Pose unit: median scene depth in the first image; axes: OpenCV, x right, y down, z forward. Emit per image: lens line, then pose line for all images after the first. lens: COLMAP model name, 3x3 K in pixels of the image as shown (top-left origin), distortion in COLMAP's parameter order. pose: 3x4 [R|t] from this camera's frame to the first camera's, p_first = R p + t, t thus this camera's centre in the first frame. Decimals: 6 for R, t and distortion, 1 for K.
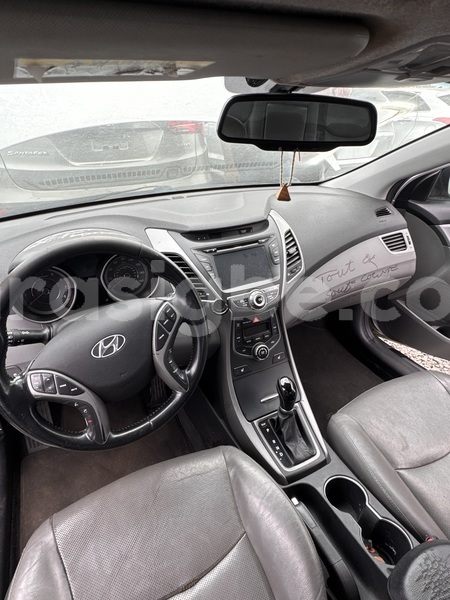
lens RADIAL K [[345.7, 0, 225.3], [0, 345.7, 299.8], [0, 0, 1]] dist [-0.004669, 0.001062]
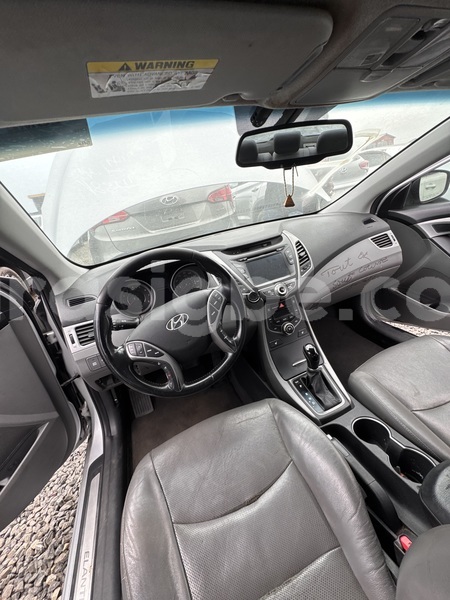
lens RADIAL K [[239.6, 0, 224.4], [0, 239.6, 300.3], [0, 0, 1]] dist [-0.001132, -0.000099]
pose [[0.982833, -0.115741, -0.143675, 0.006196], [0.104768, 0.991131, -0.081749, 0.113924], [0.151863, 0.065294, 0.986243, 0.032342]]
